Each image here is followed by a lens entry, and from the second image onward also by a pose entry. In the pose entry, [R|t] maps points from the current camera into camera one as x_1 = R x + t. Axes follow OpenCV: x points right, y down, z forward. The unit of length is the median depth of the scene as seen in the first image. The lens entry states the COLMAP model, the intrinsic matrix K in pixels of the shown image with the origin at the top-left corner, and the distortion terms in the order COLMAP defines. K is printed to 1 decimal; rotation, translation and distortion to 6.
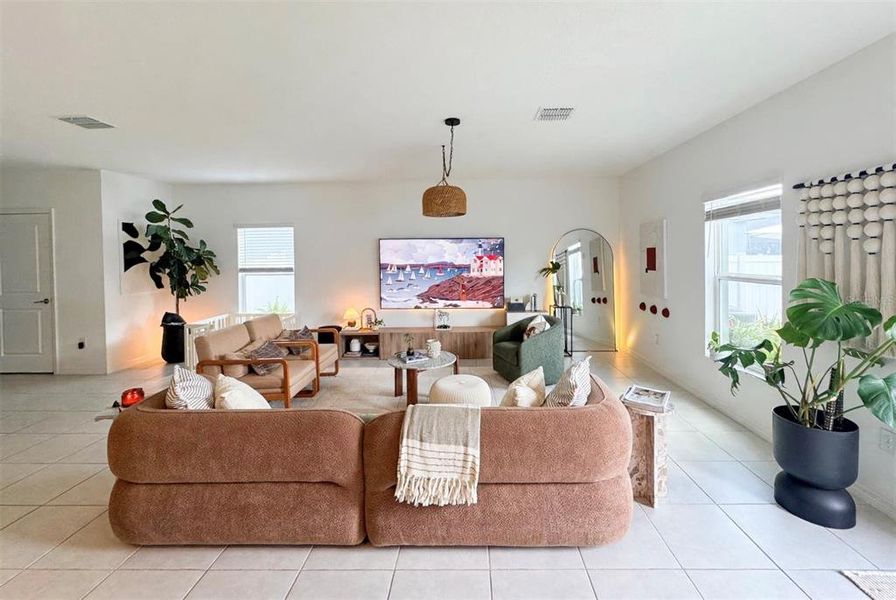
lens RADIAL K [[380.5, 0, 482.3], [0, 380.5, 271.6], [0, 0, 1]] dist [-0.007930, 0.001682]
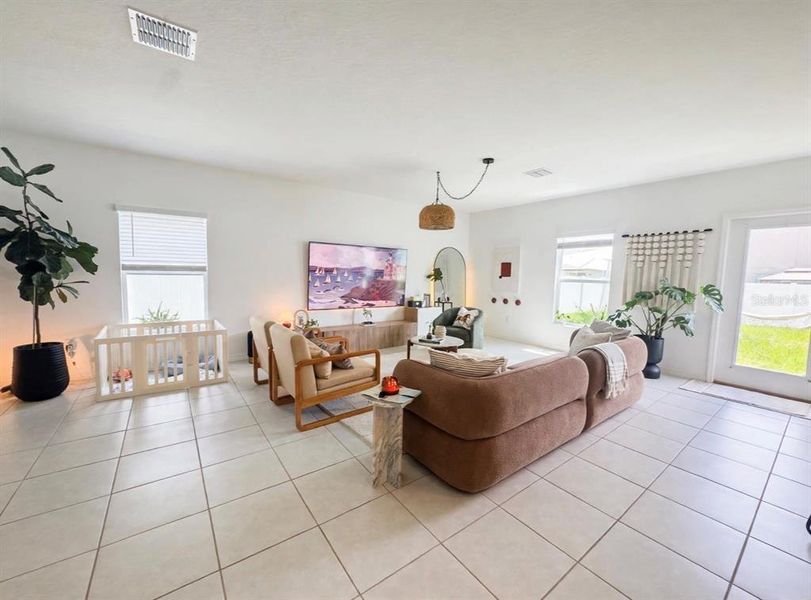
lens RADIAL K [[319.6, 0, 433.0], [0, 319.6, 302.9], [0, 0, 1]] dist [-0.010860, -0.000649]
pose [[0.781233, -0.030082, 0.623514, -0.544798], [-0.005568, 0.998463, 0.055148, 0.028915], [-0.624214, -0.046555, 0.779865, 0.117347]]
